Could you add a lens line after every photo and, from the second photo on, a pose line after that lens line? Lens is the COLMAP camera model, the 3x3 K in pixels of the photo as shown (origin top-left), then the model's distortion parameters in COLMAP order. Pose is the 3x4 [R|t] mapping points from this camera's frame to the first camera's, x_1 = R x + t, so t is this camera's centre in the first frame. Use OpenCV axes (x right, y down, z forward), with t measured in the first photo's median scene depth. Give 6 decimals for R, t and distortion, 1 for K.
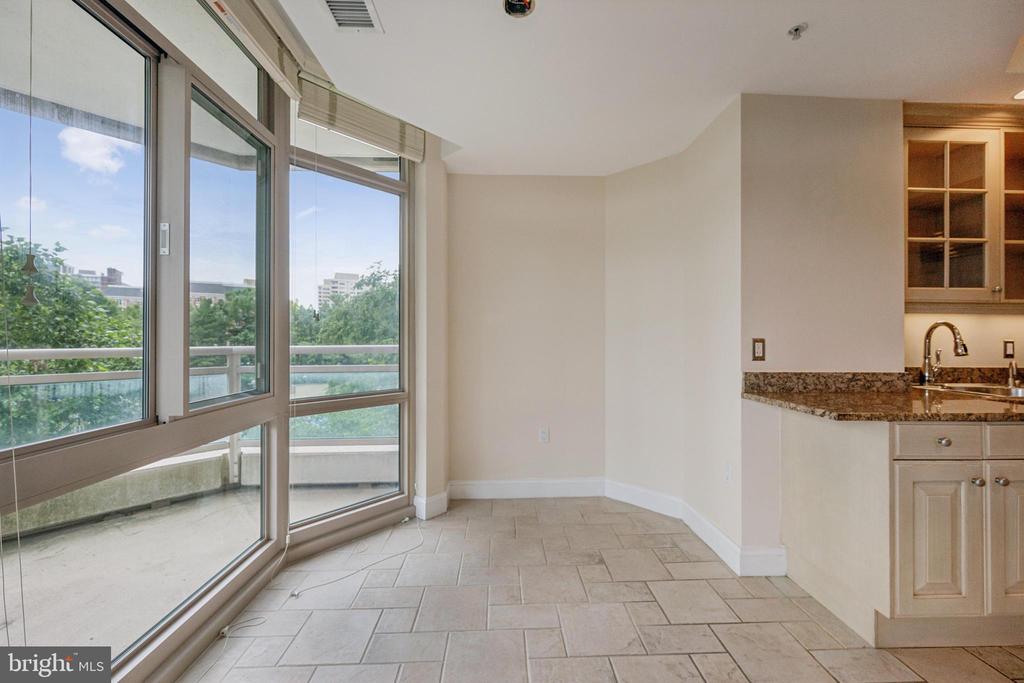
lens RADIAL K [[434.0, 0, 508.1], [0, 434.0, 340.2], [0, 0, 1]] dist [-0.009673, -0.000065]
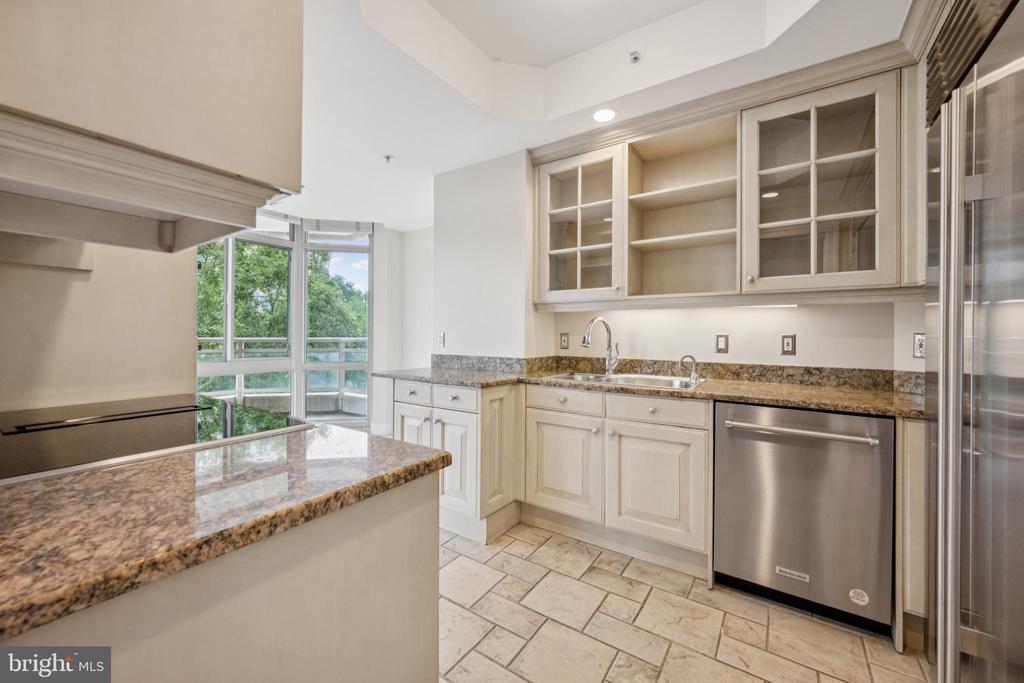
lens RADIAL K [[402.0, 0, 510.0], [0, 402.0, 334.2], [0, 0, 1]] dist [0.001886, -0.000183]
pose [[0.814589, 0.000712, -0.580038, 1.609565], [-0.006186, 0.999953, -0.007461, 0.012139], [0.580005, 0.009666, 0.814555, -0.014878]]
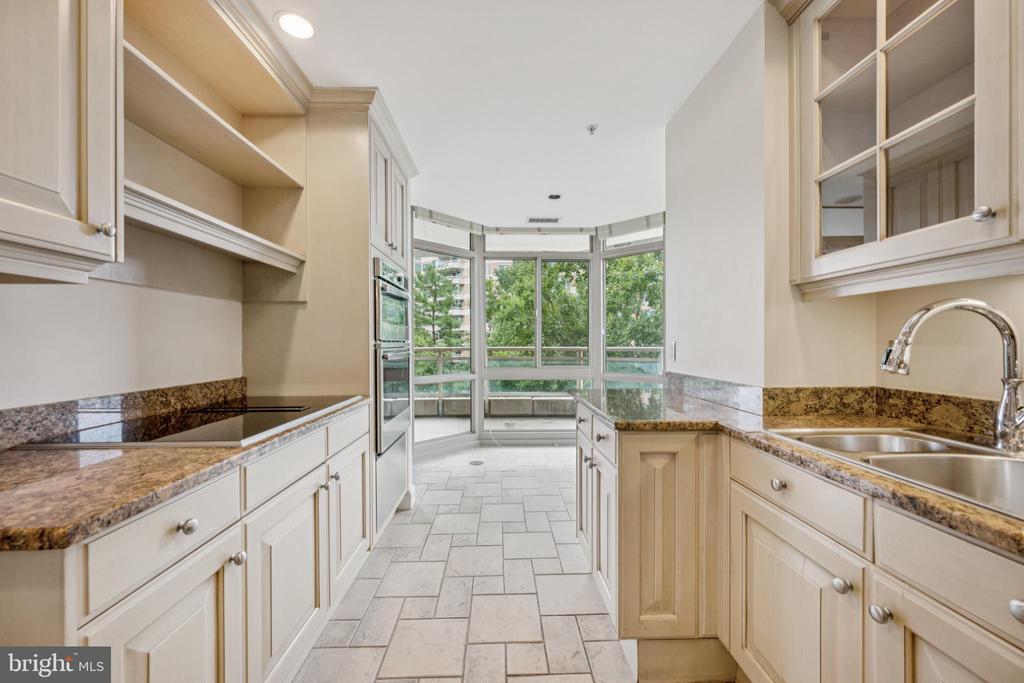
lens RADIAL K [[402.0, 0, 512.5], [0, 402.0, 345.9], [0, 0, 1]] dist [0.001886, -0.000183]
pose [[0.013685, 0.004809, -0.999895, 1.598869], [-0.001096, 0.999988, 0.004795, 0.003956], [0.999906, 0.001031, 0.013690, 0.584398]]
